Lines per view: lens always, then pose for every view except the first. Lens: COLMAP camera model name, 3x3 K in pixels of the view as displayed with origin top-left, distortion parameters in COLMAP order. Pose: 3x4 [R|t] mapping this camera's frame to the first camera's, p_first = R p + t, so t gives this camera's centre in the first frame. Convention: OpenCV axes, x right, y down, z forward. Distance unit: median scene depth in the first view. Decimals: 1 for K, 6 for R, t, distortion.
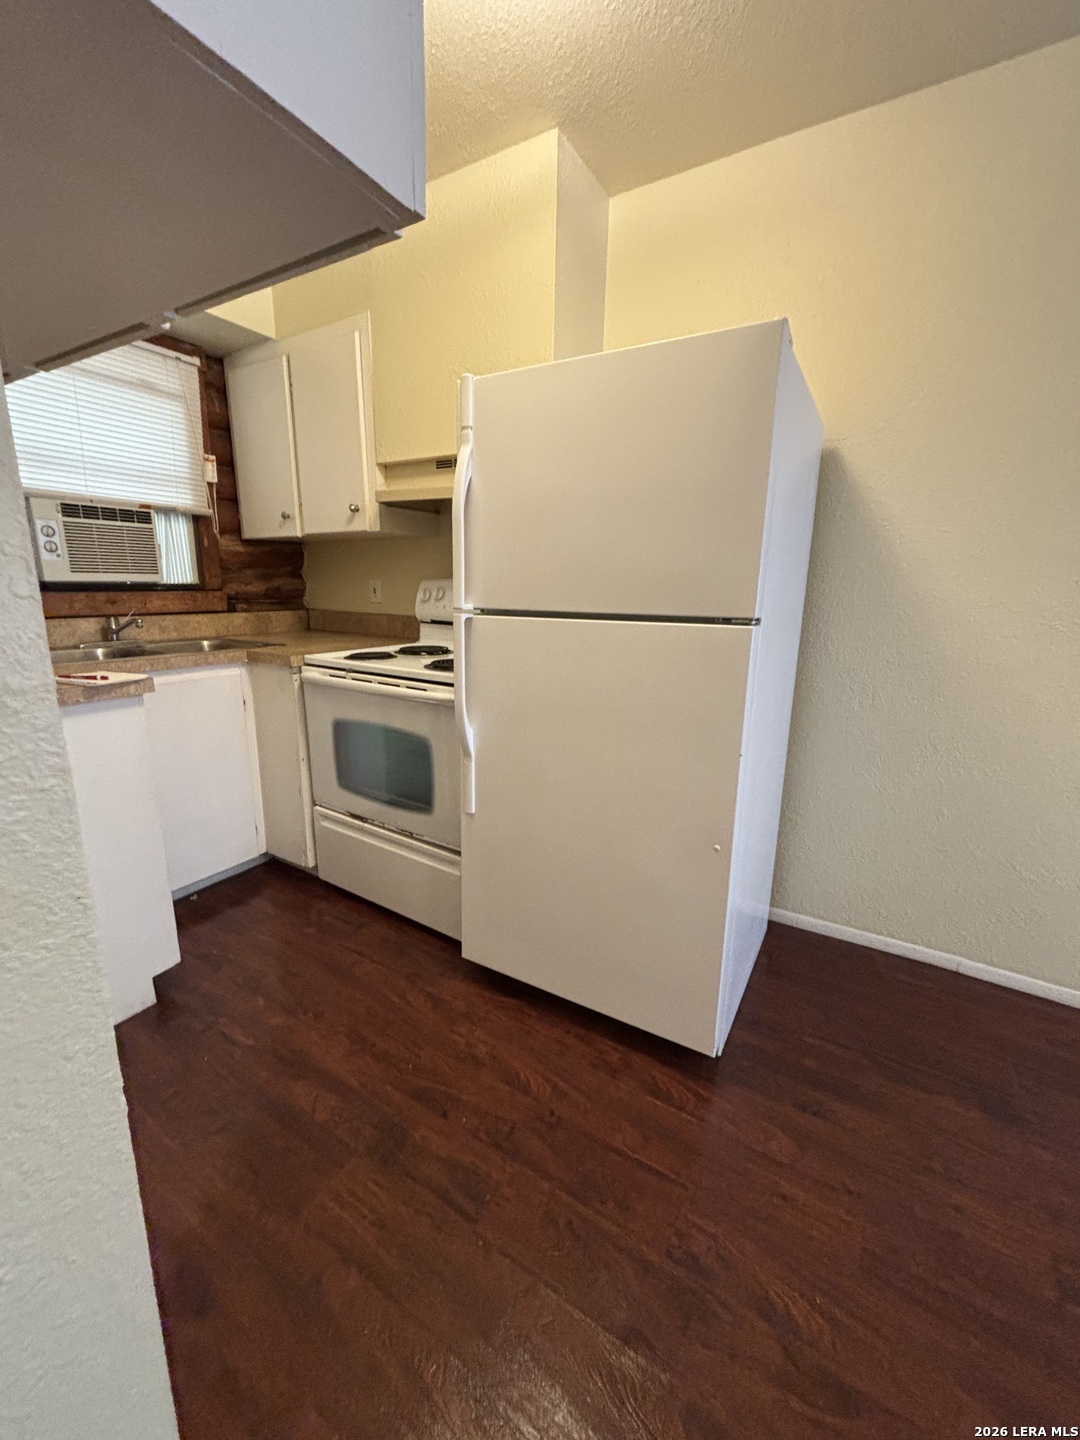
lens RADIAL K [[583.8, 0, 535.3], [0, 583.8, 715.9], [0, 0, 1]] dist [-0.001989, 0.000985]
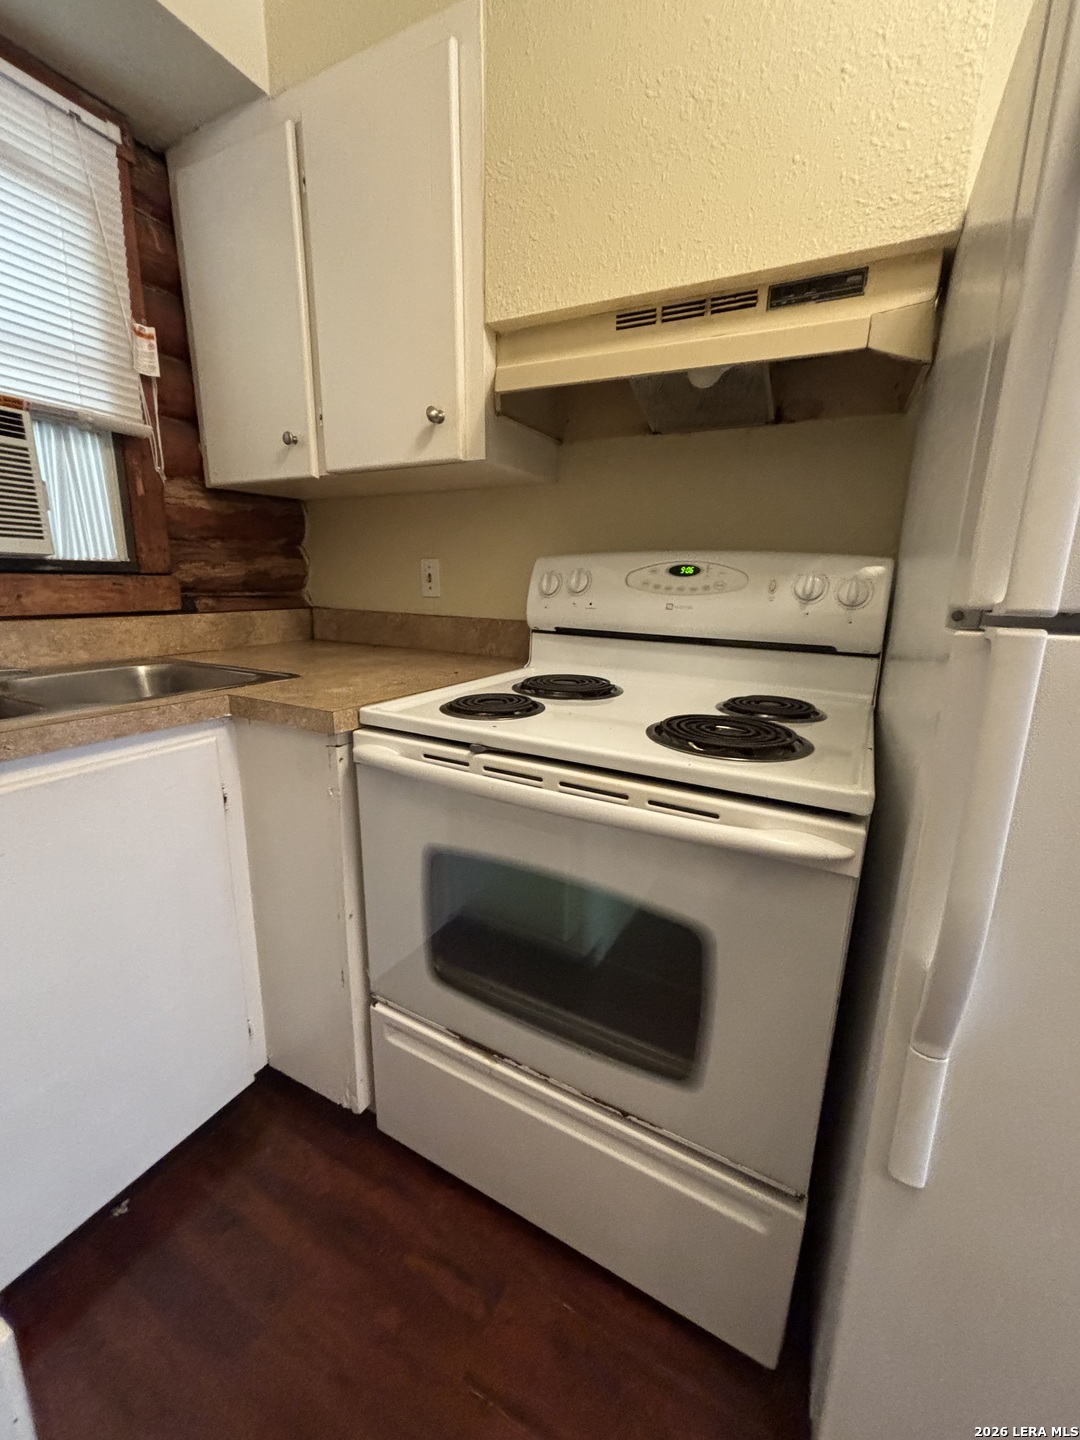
lens RADIAL K [[583.8, 0, 535.3], [0, 583.8, 715.9], [0, 0, 1]] dist [-0.001989, 0.000985]
pose [[0.997479, -0.012116, 0.069915, -0.253038], [0.011679, 0.999910, 0.006657, -0.087020], [-0.069989, -0.005824, 0.997531, 0.459404]]
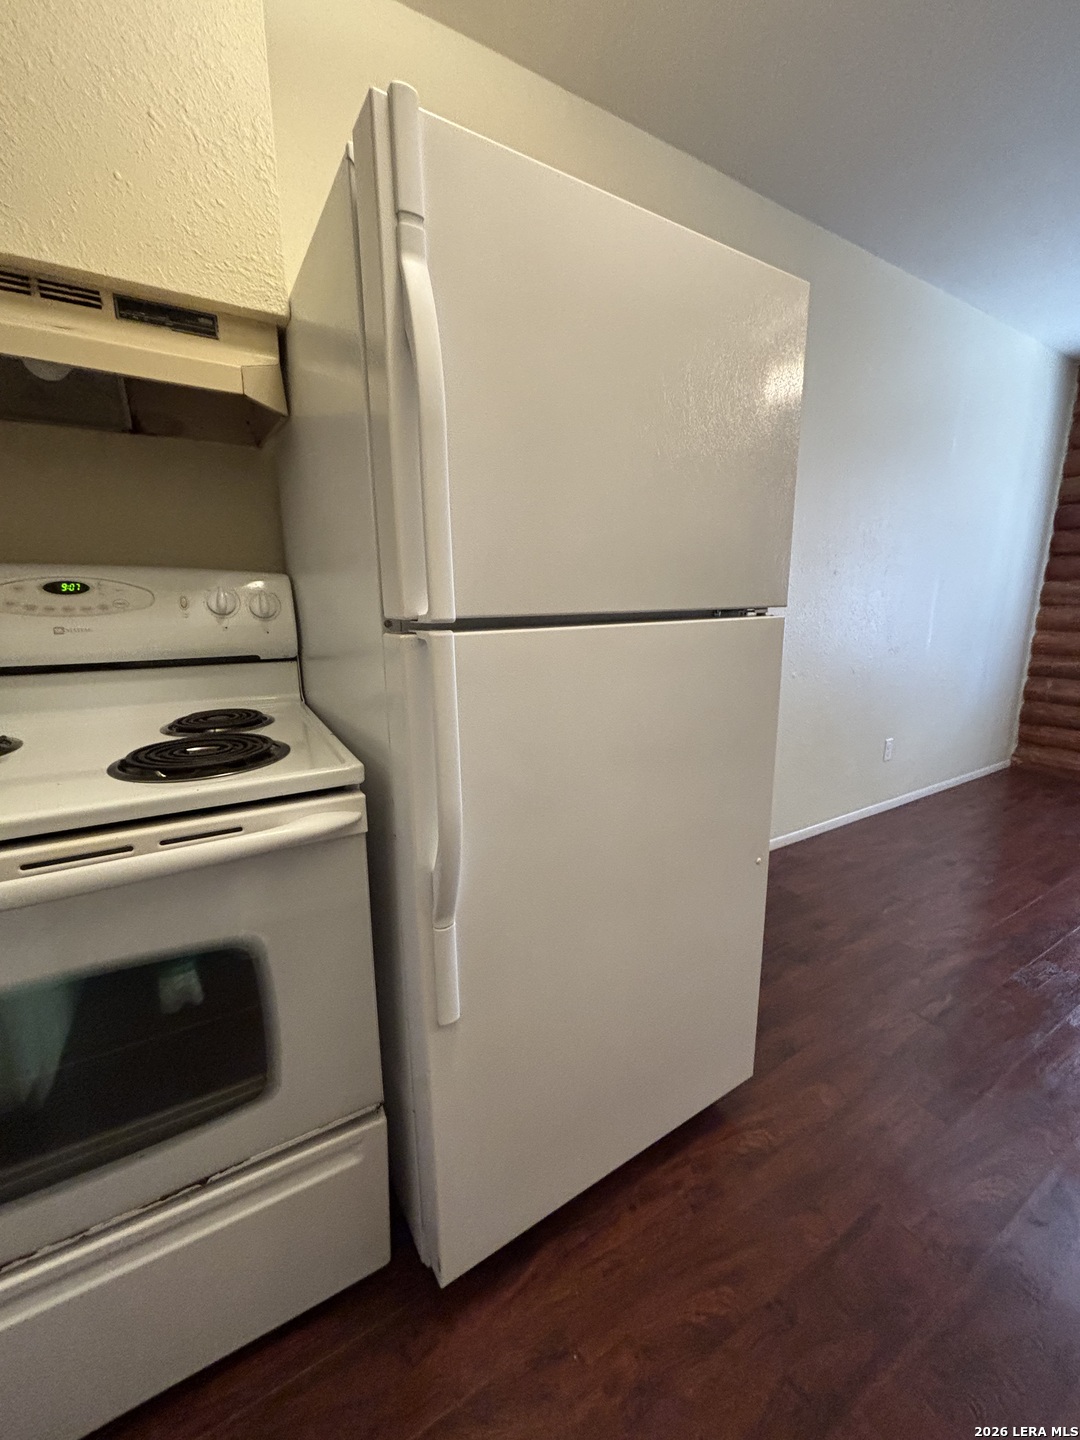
lens RADIAL K [[583.8, 0, 535.3], [0, 583.8, 715.9], [0, 0, 1]] dist [-0.001989, 0.000985]
pose [[0.455688, -0.202605, 0.866776, -0.324806], [0.207038, 0.971171, 0.118161, -0.095040], [-0.865727, 0.125611, 0.484498, 0.457044]]
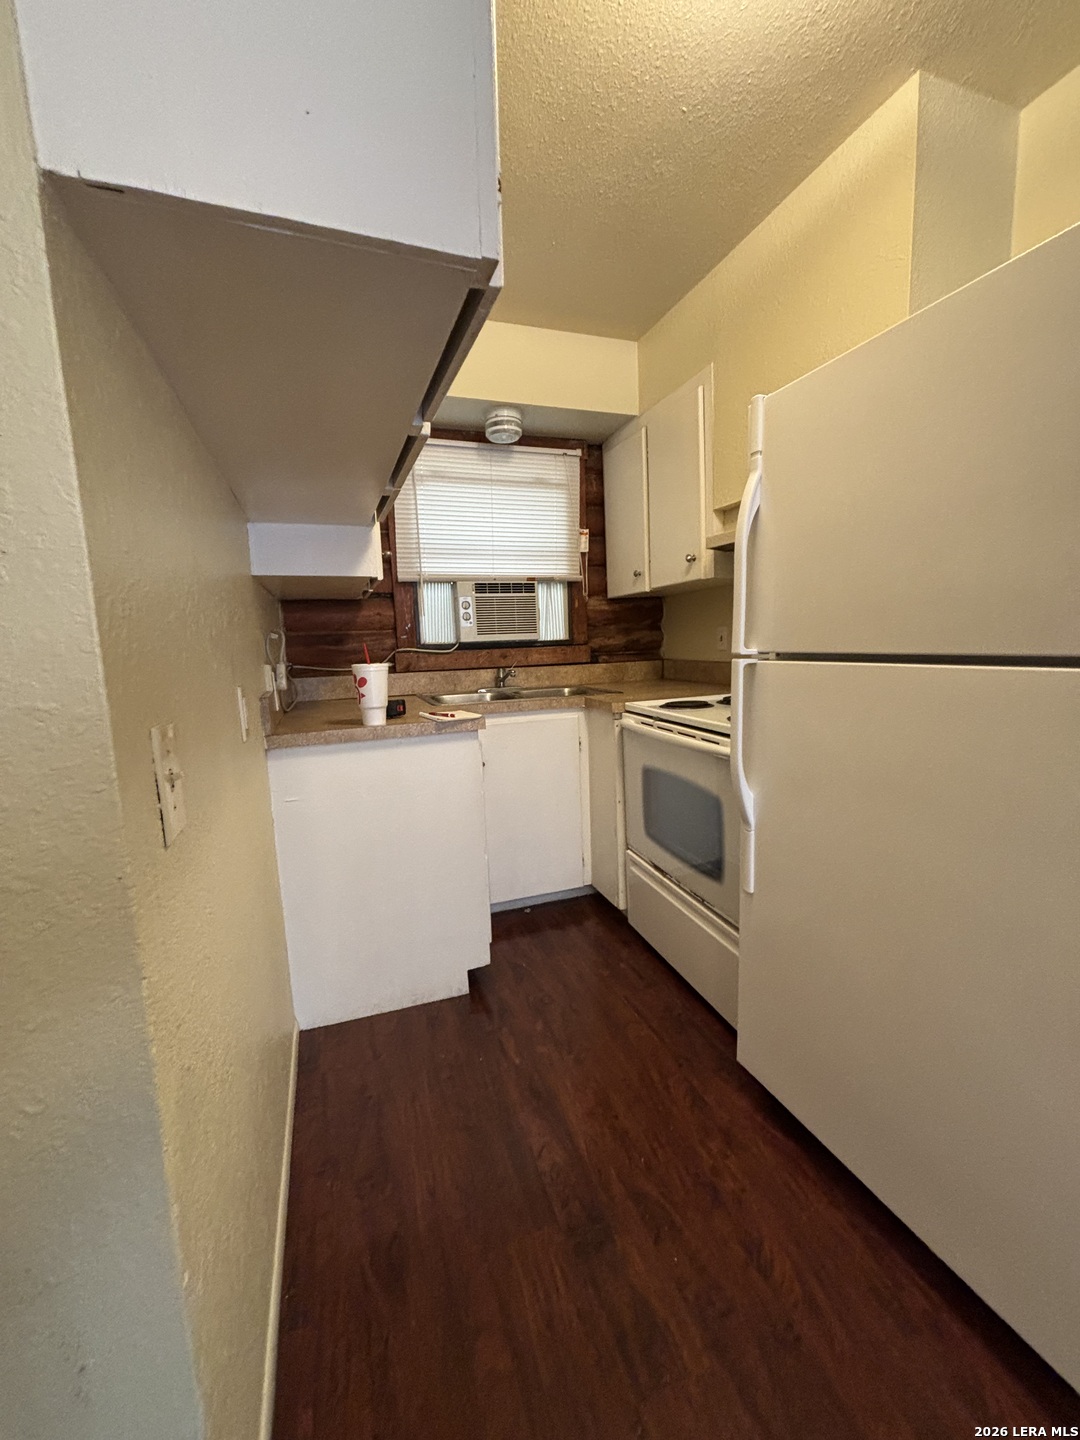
lens RADIAL K [[580.0, 0, 540.7], [0, 580.0, 721.4], [0, 0, 1]] dist [0.012380, -0.000384]
pose [[0.779576, 0.045301, -0.624667, 0.119821], [-0.092112, 0.994828, -0.042810, -0.010759], [0.619497, 0.090913, 0.779717, 0.087327]]
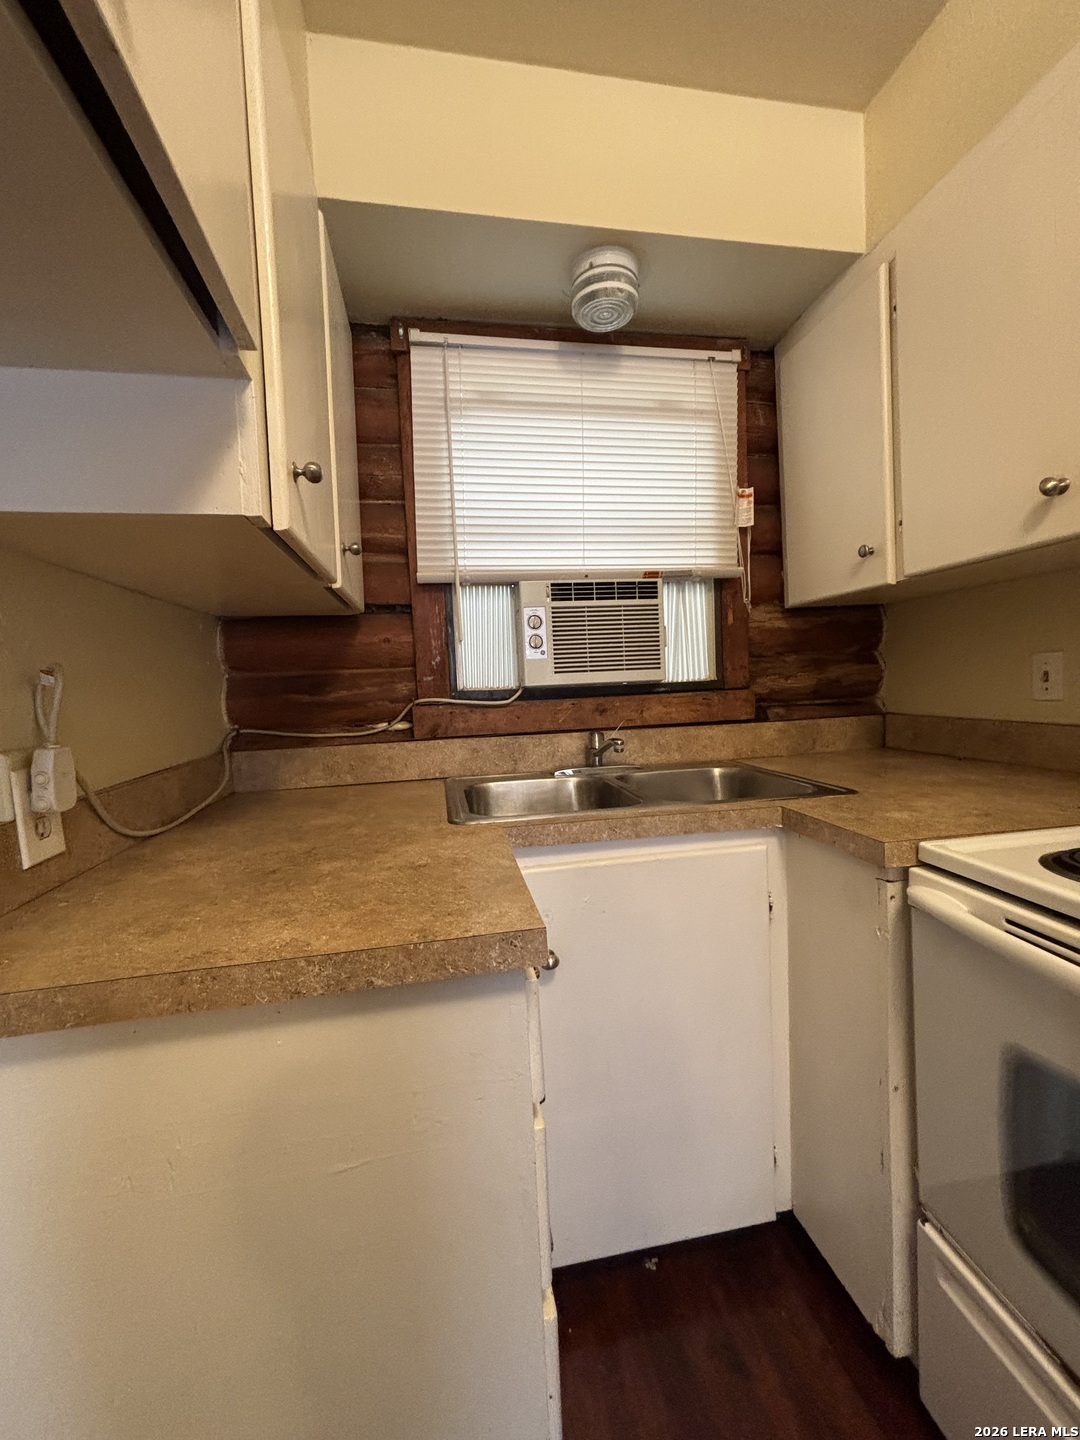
lens RADIAL K [[583.8, 0, 535.3], [0, 583.8, 715.9], [0, 0, 1]] dist [-0.001989, 0.000985]
pose [[0.660061, -0.003304, -0.751205, -0.235492], [-0.113381, 0.988097, -0.103970, -0.103712], [0.742607, 0.153799, 0.651829, 0.463562]]
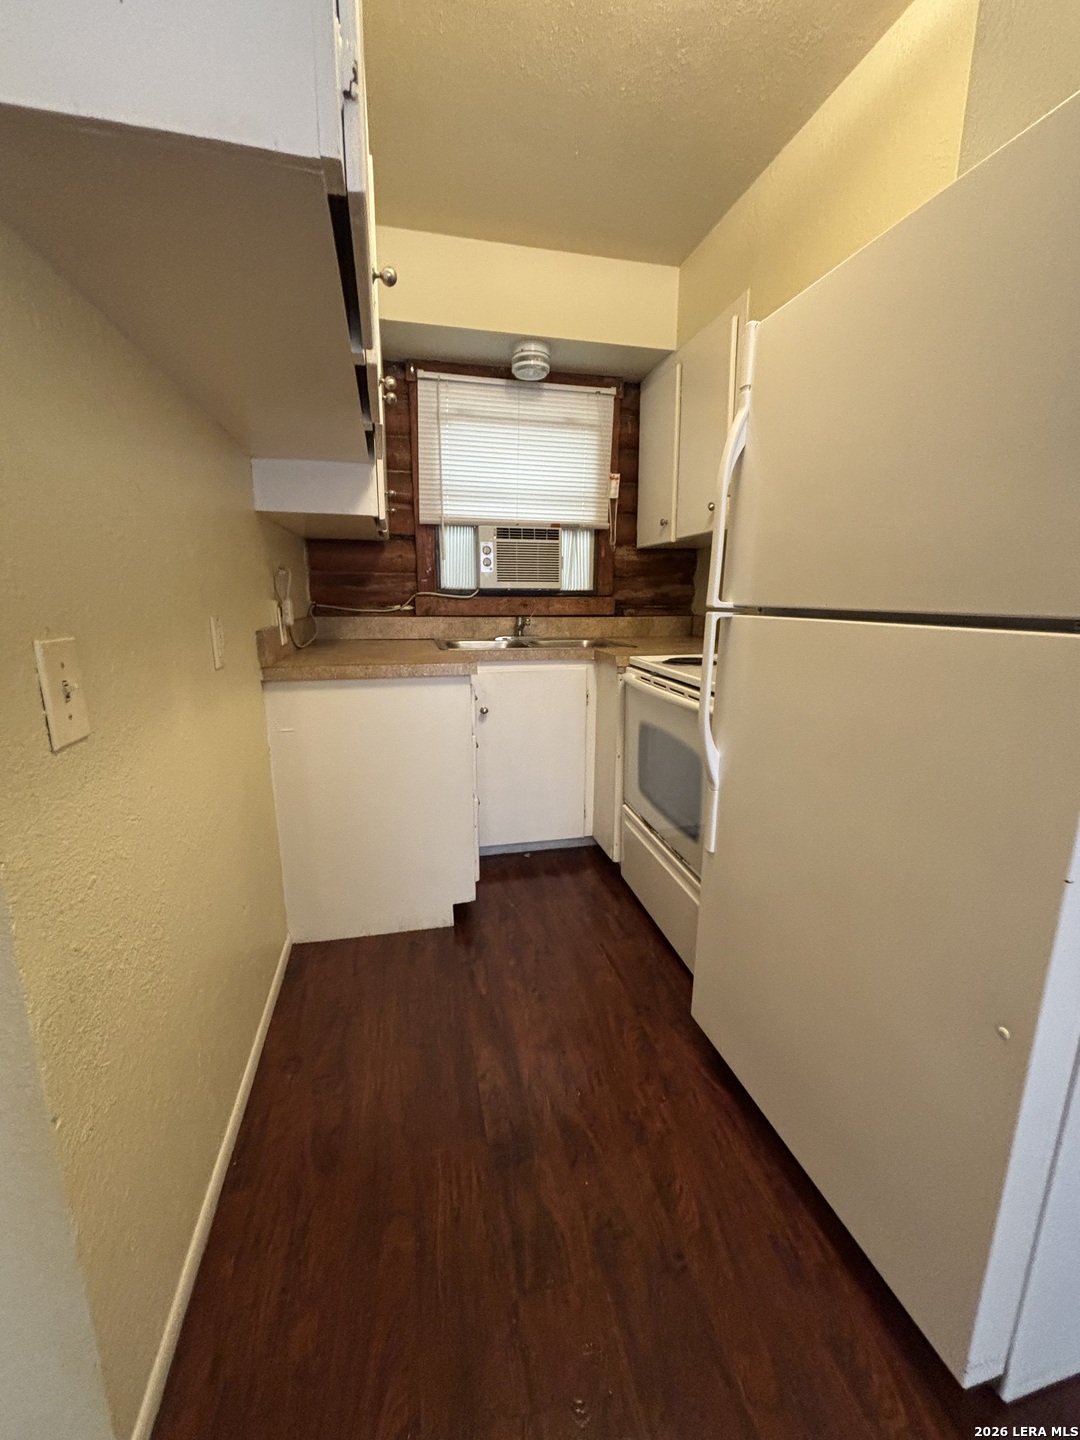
lens RADIAL K [[581.0, 0, 540.0], [0, 581.0, 720.0], [0, 0, 1]] dist [0.007337, 0.000064]
pose [[0.704952, 0.140296, -0.695241, 0.189679], [-0.151631, 0.987389, 0.045500, -0.014400], [0.692857, 0.073345, 0.717335, 0.149487]]
